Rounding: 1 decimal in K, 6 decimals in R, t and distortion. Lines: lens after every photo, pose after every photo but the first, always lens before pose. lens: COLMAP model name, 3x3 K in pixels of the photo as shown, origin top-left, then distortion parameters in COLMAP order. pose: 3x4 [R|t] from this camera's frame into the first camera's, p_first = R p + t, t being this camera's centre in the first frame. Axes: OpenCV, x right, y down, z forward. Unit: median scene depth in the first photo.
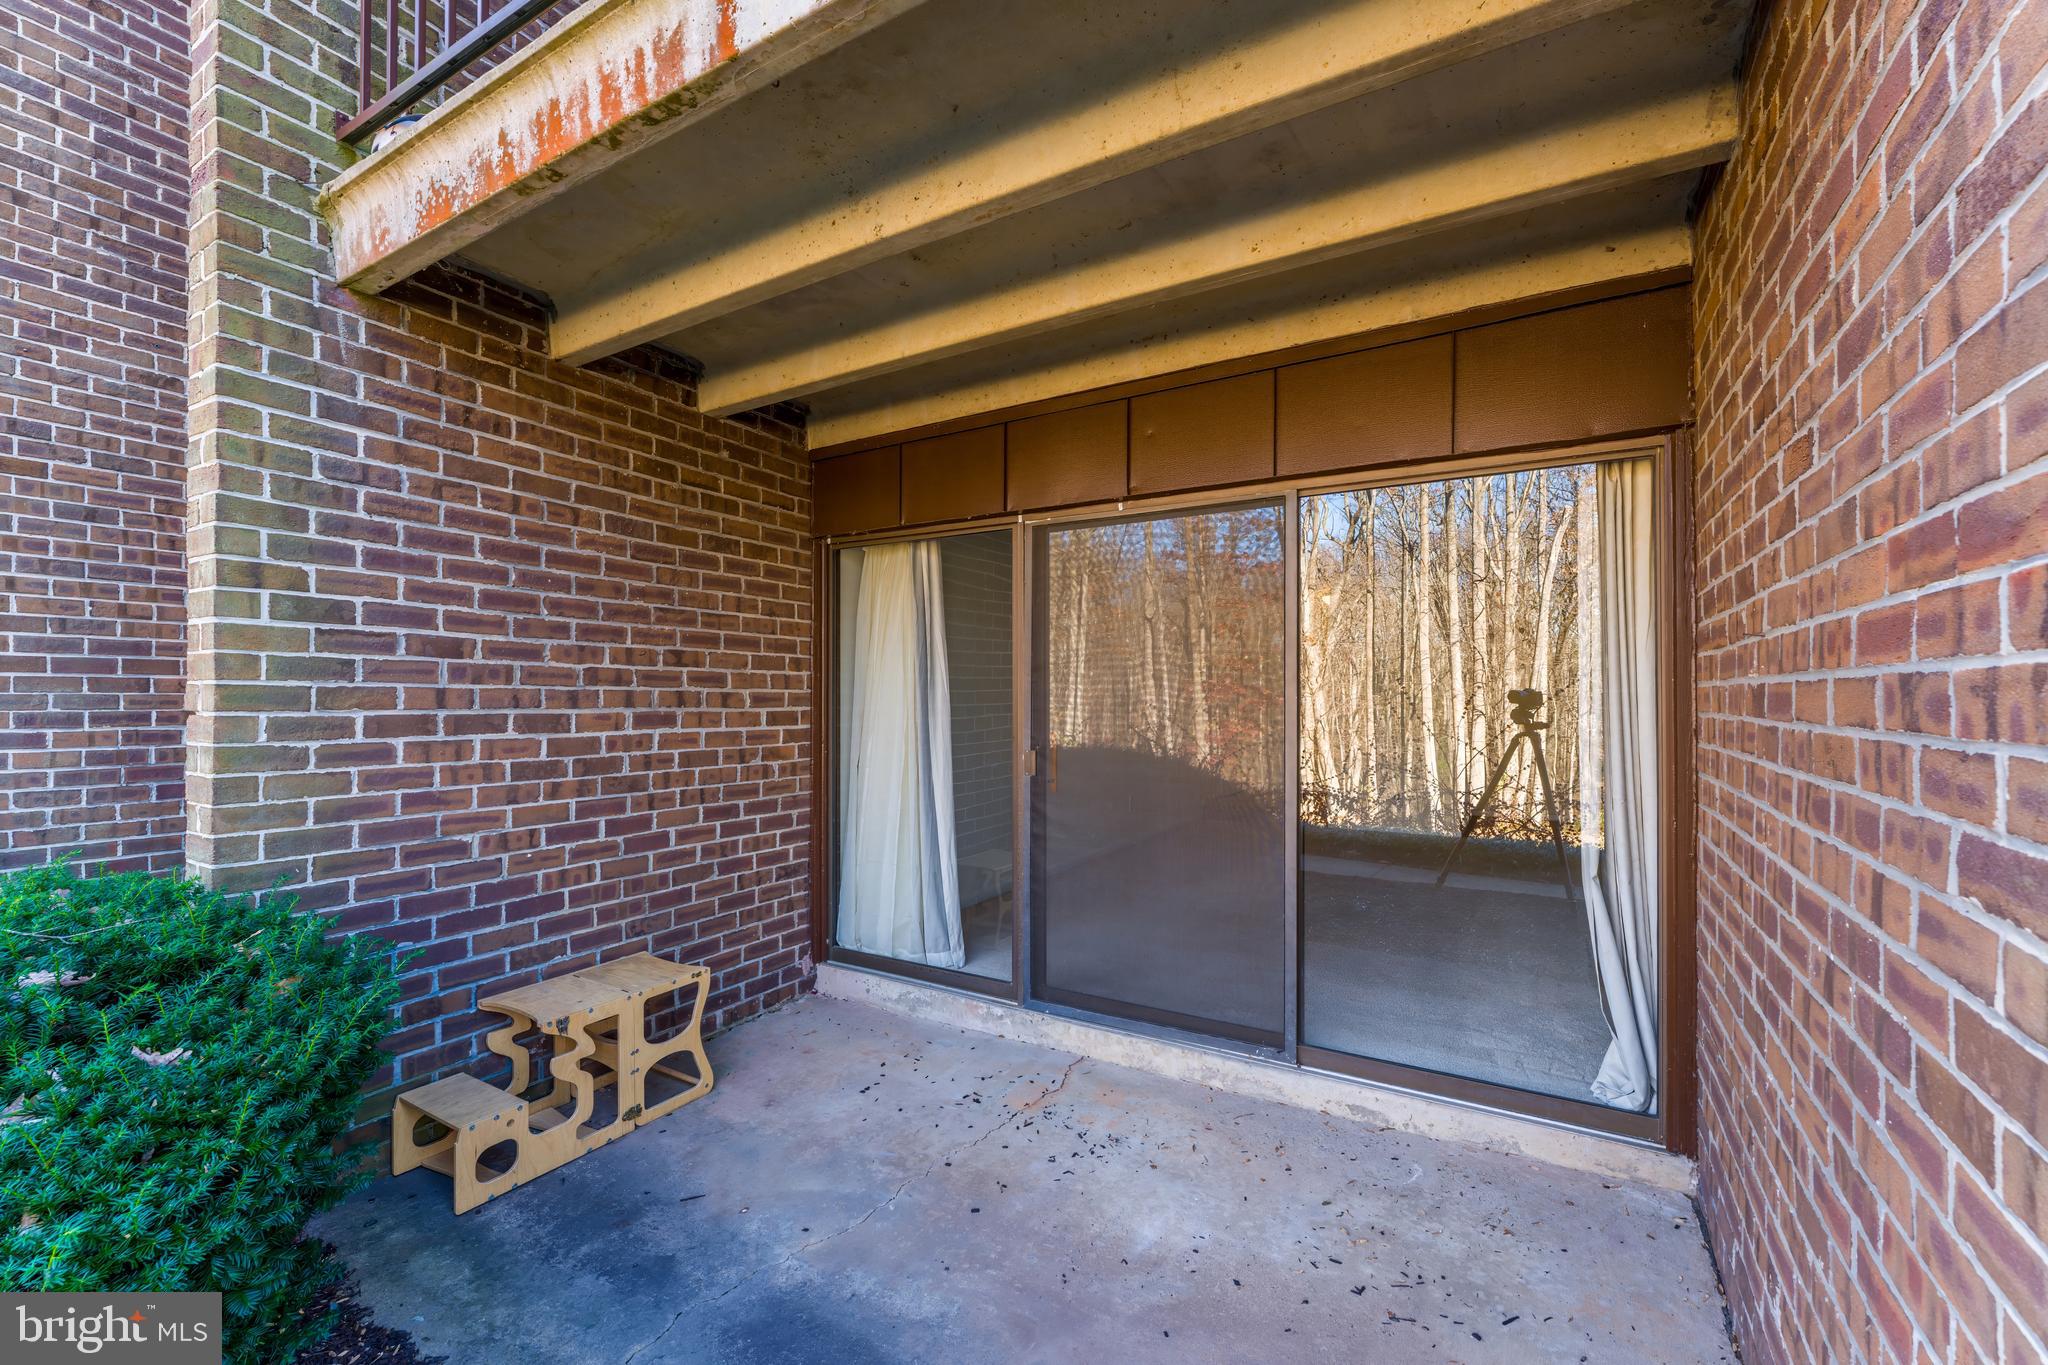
lens RADIAL K [[832.4, 0, 1028.6], [0, 832.4, 693.4], [0, 0, 1]] dist [-0.000370, 0.001221]
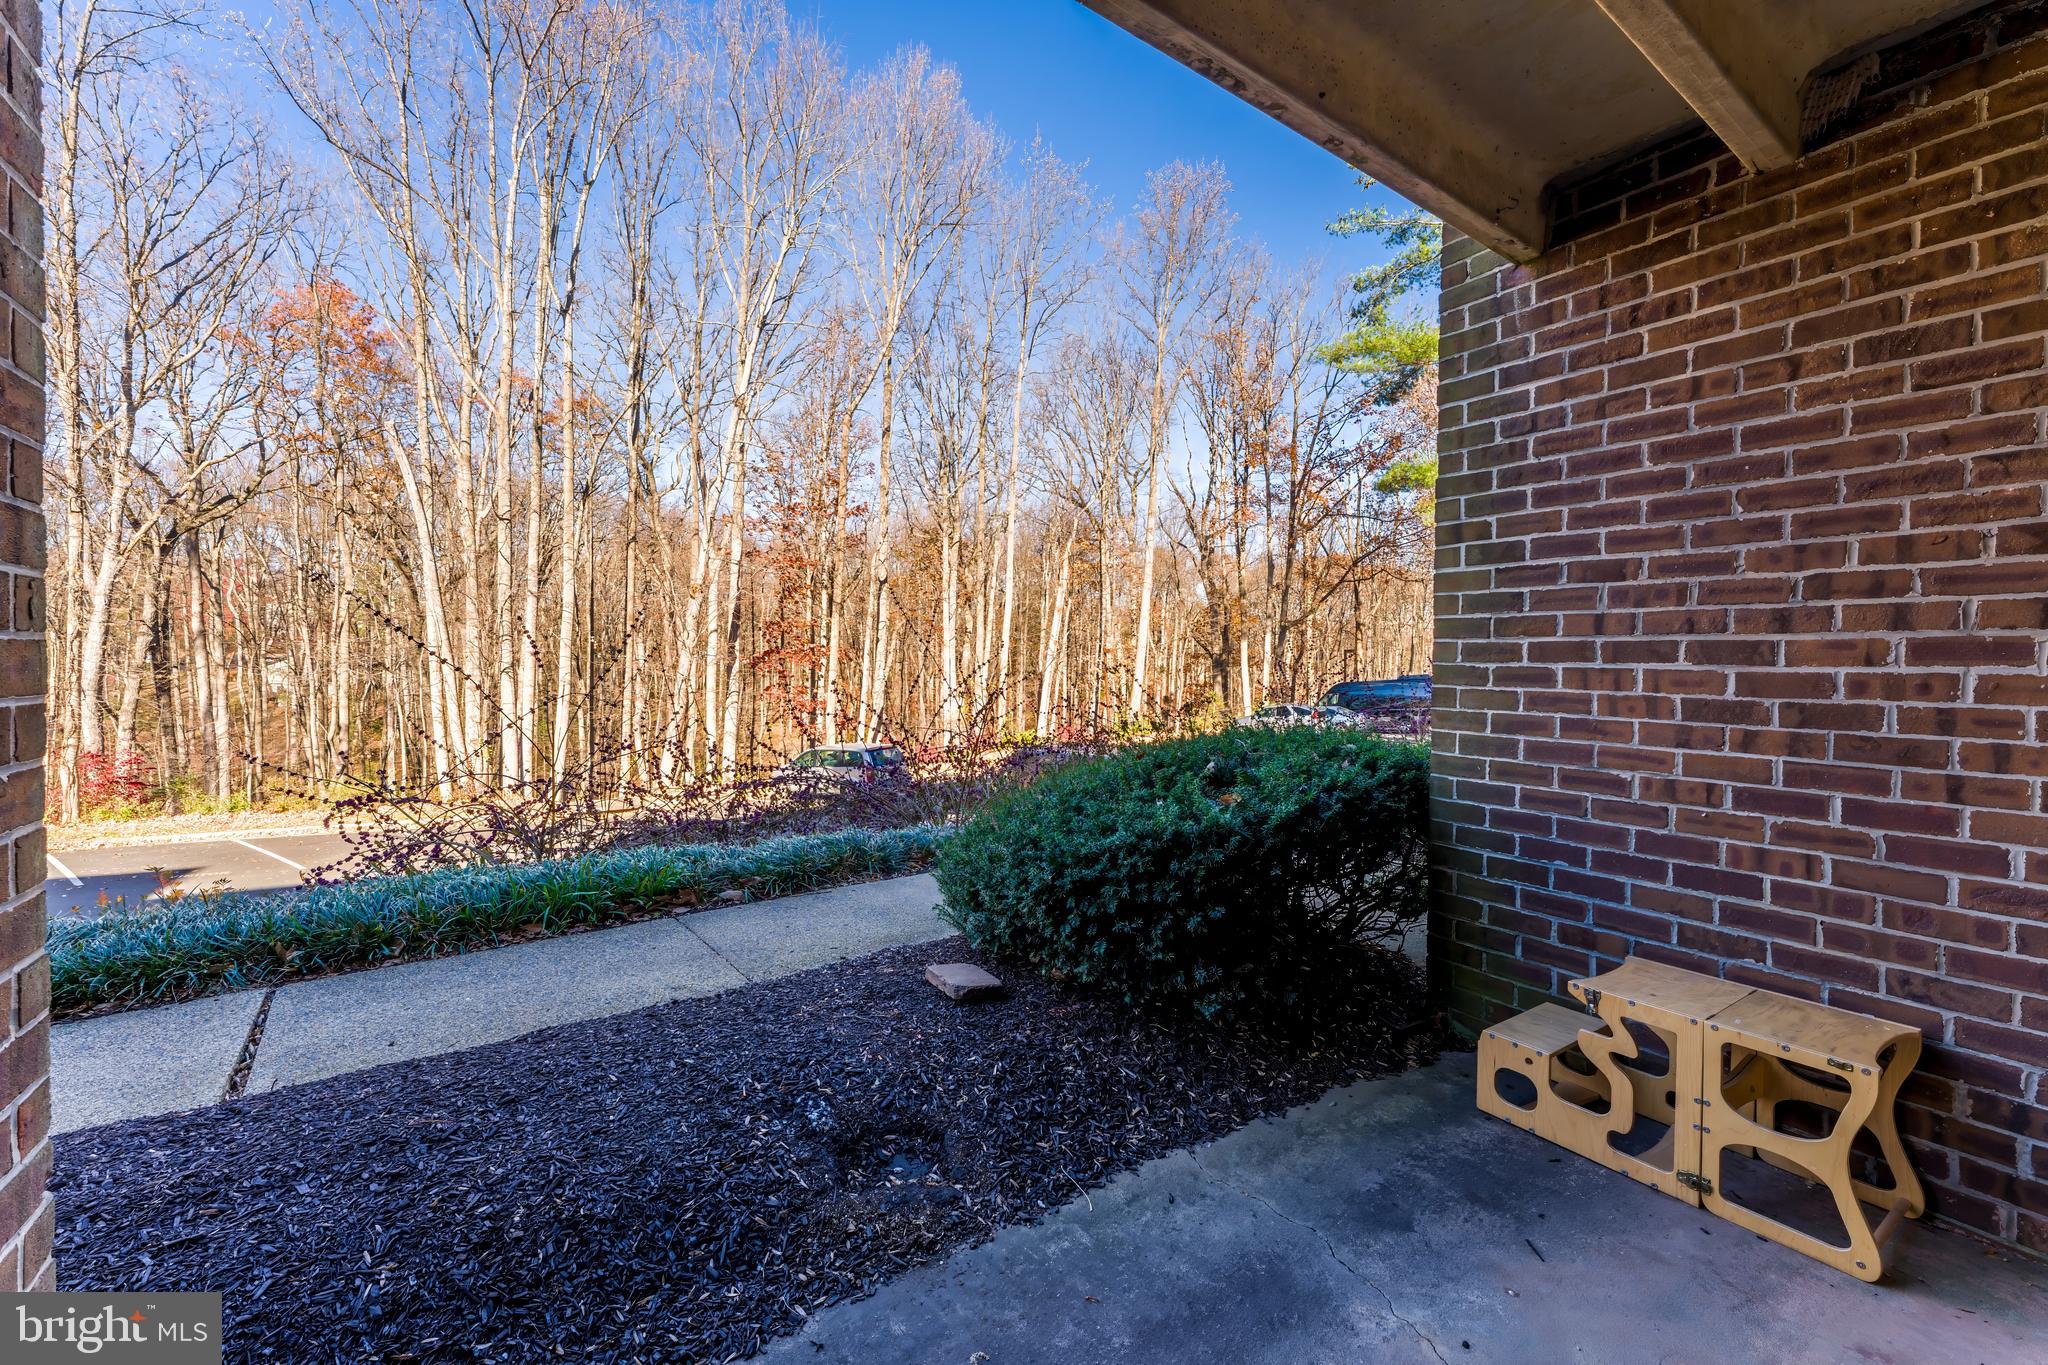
lens RADIAL K [[832.4, 0, 1028.9], [0, 832.4, 667.4], [0, 0, 1]] dist [-0.000370, 0.001221]
pose [[-0.431477, 0.002539, -0.902120, 0.433198], [-0.004006, 0.999981, 0.004730, 0.051679], [0.902115, 0.005654, -0.431458, 0.784330]]
